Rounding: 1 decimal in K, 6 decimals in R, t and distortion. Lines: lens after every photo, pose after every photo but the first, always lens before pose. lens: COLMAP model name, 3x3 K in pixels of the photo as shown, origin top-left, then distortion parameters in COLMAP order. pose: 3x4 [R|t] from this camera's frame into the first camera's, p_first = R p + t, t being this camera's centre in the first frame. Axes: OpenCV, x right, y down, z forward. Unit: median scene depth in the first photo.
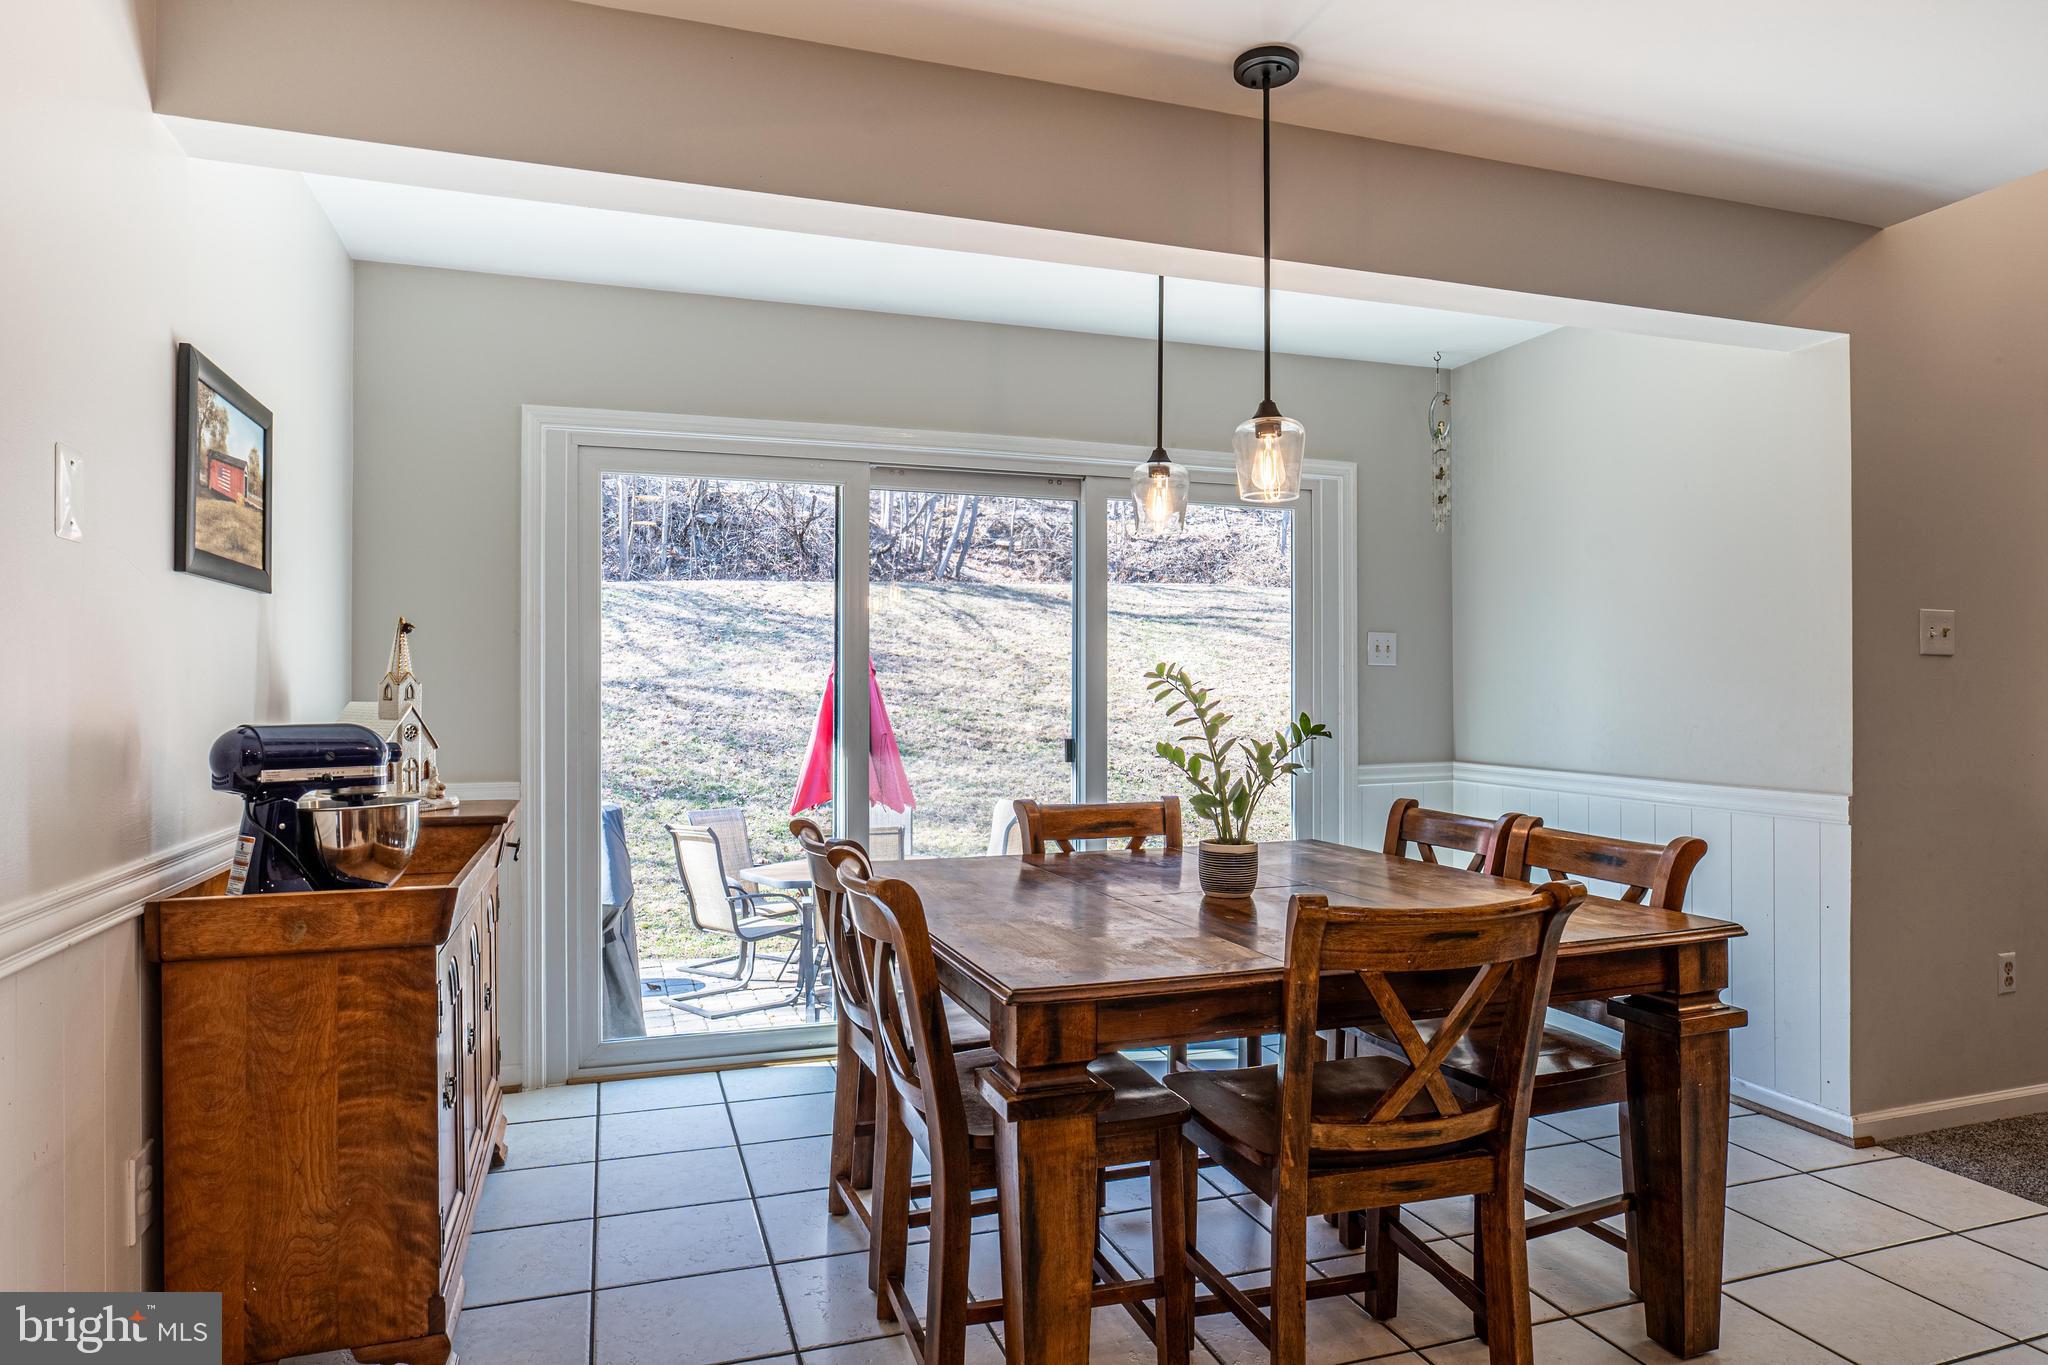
lens RADIAL K [[1194.0, 0, 1022.6], [0, 1194.0, 689.1], [0, 0, 1]] dist [-0.043018, 0.038226]
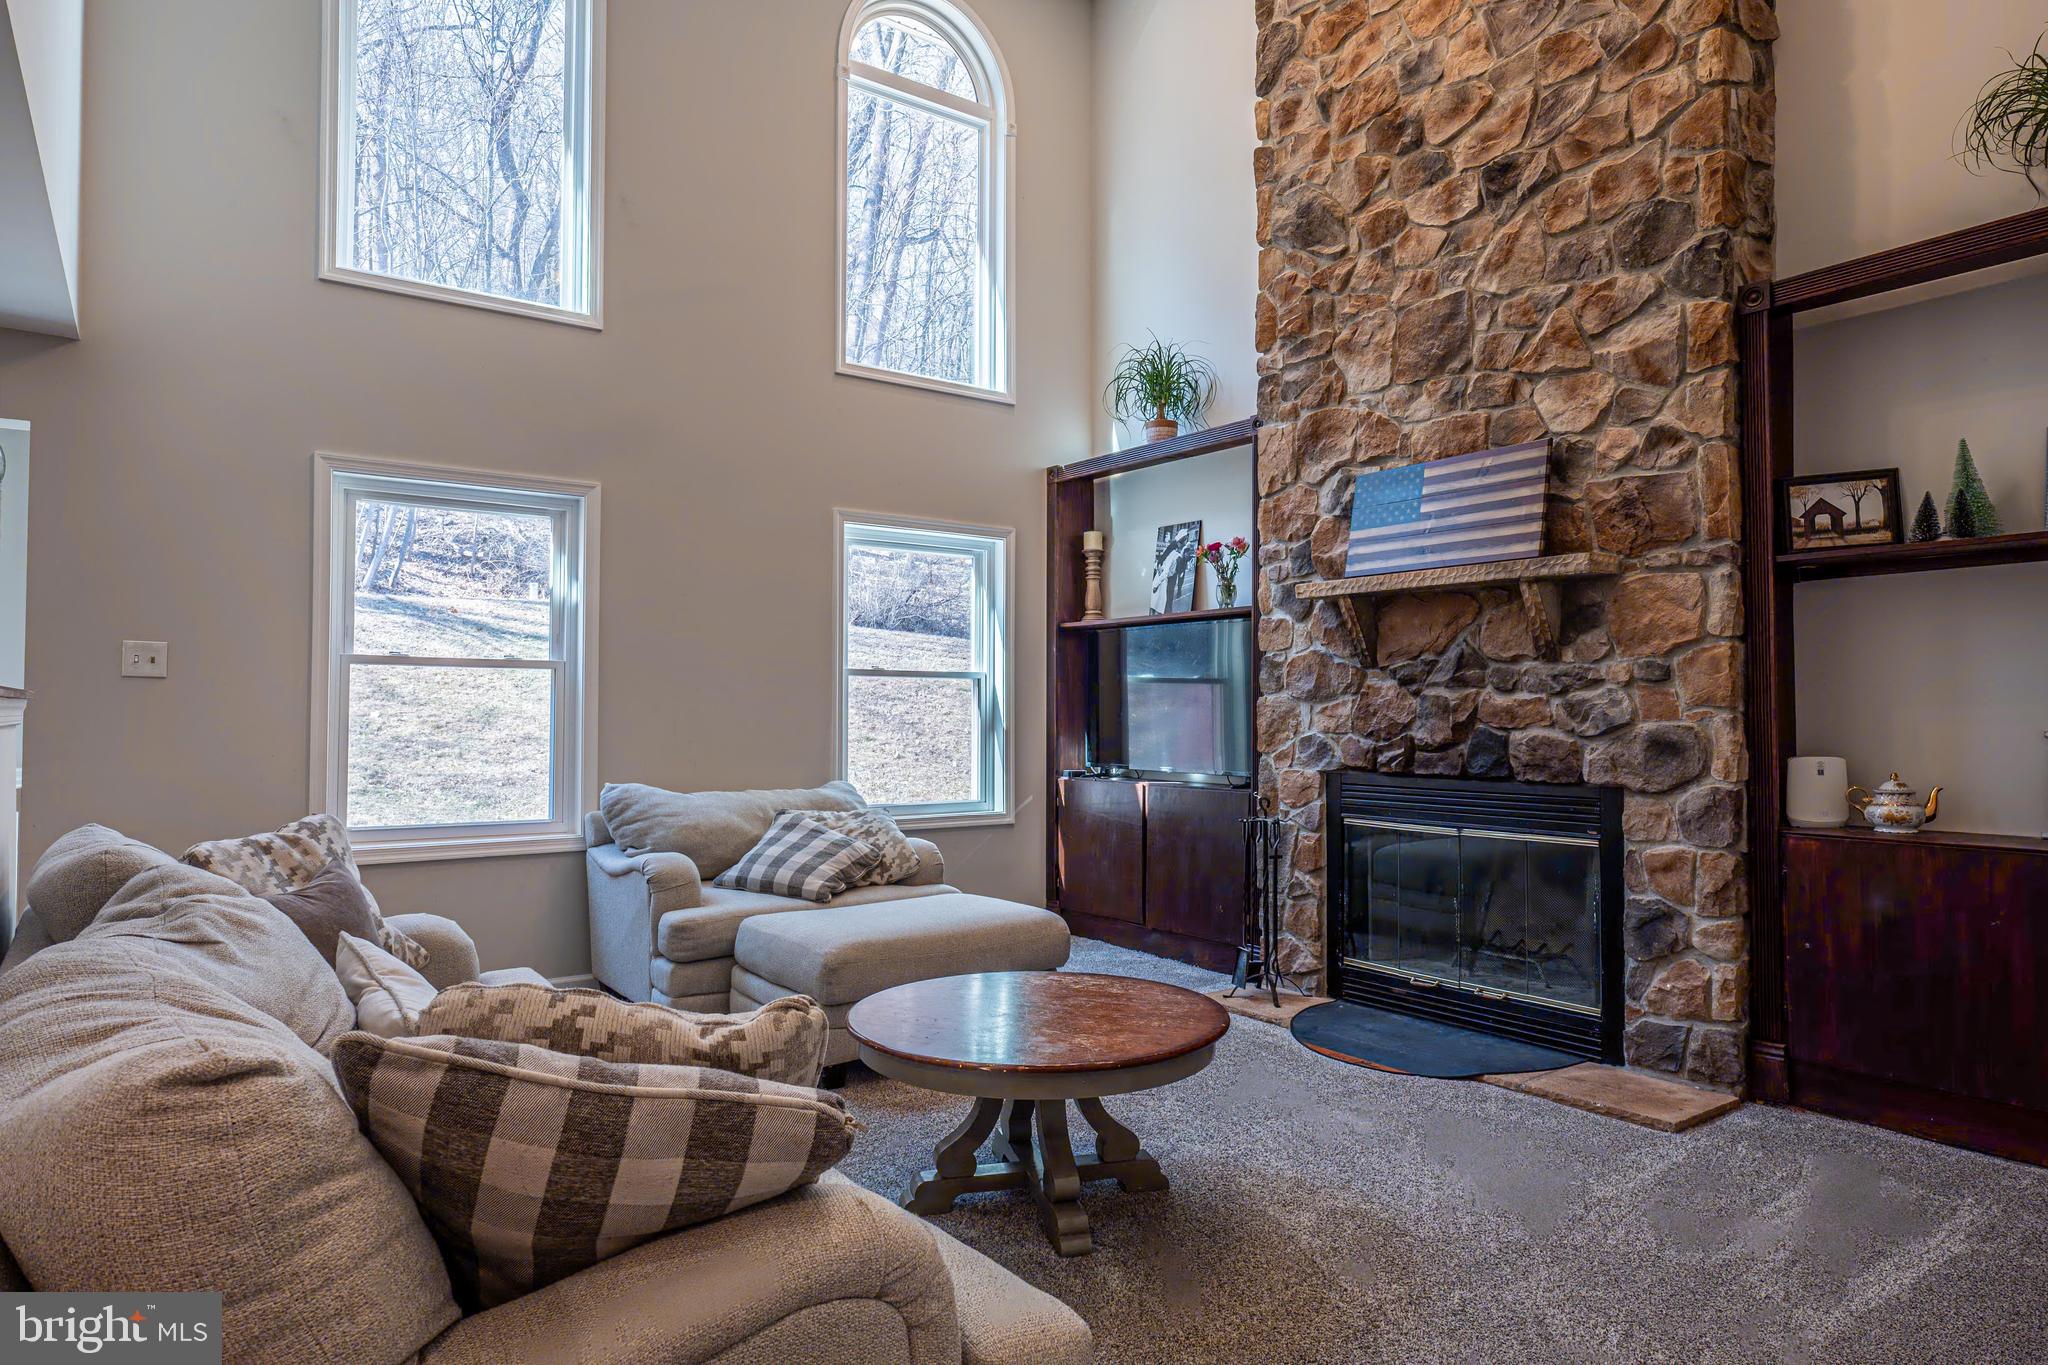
lens RADIAL K [[1194.0, 0, 1022.6], [0, 1194.0, 689.1], [0, 0, 1]] dist [-0.043018, 0.038226]
pose [[0.957806, 0.007404, 0.287320, 1.774763], [-0.004084, 0.999918, -0.012155, -0.008520], [-0.287387, 0.010469, 0.957757, -0.673454]]
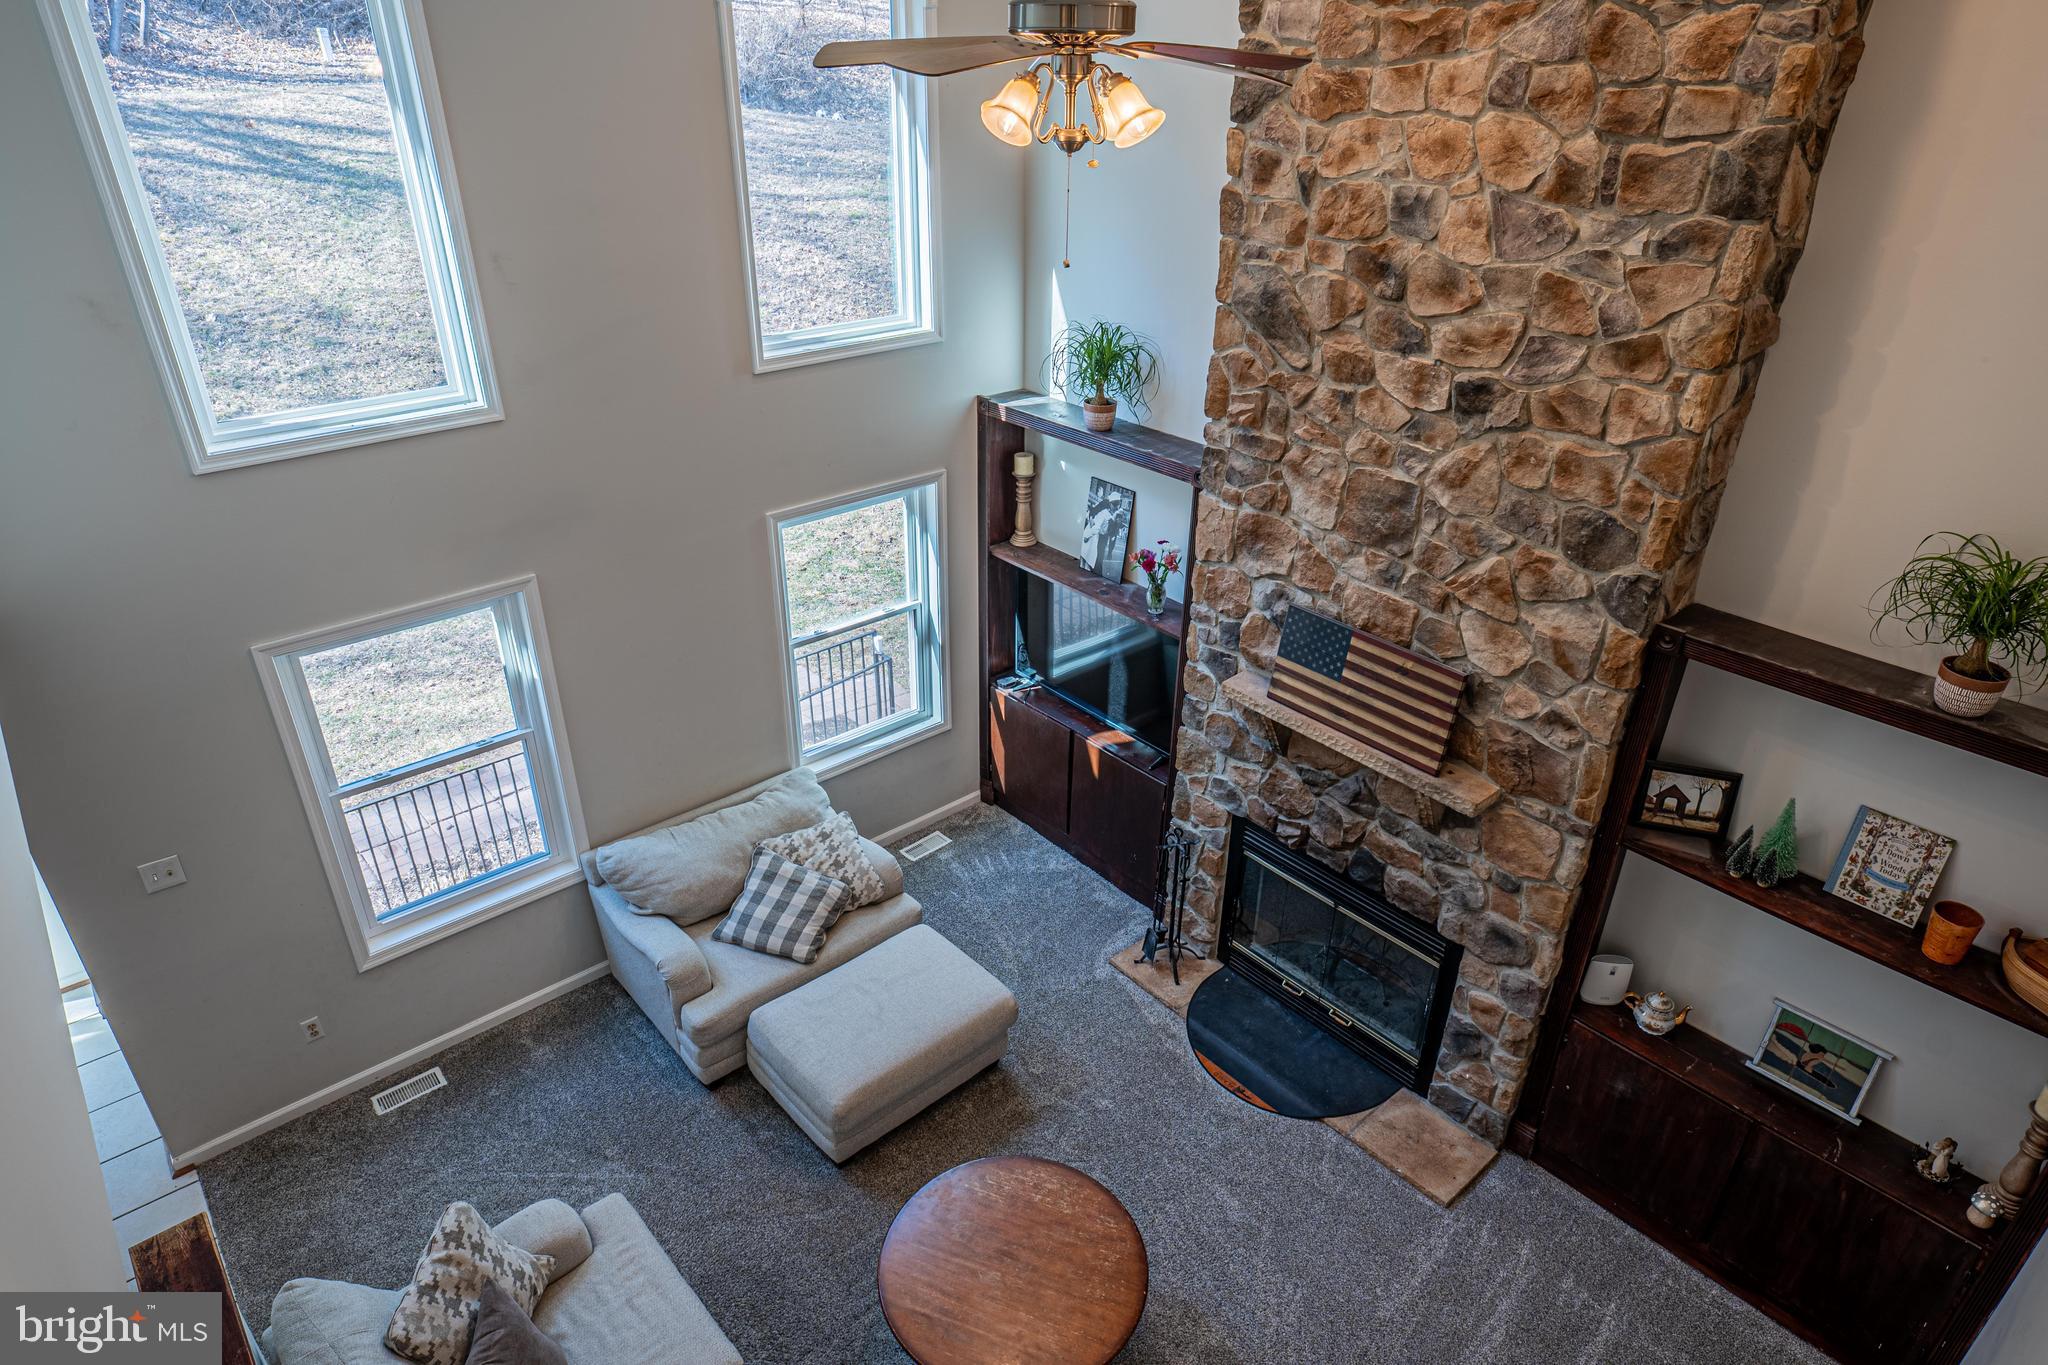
lens RADIAL K [[1194.0, 0, 1022.6], [0, 1194.0, 689.1], [0, 0, 1]] dist [-0.043018, 0.038226]
pose [[0.928148, -0.168936, 0.331665, 1.728745], [-0.012795, 0.876060, 0.482033, -1.228665], [-0.371991, -0.451641, 0.810952, -0.523178]]
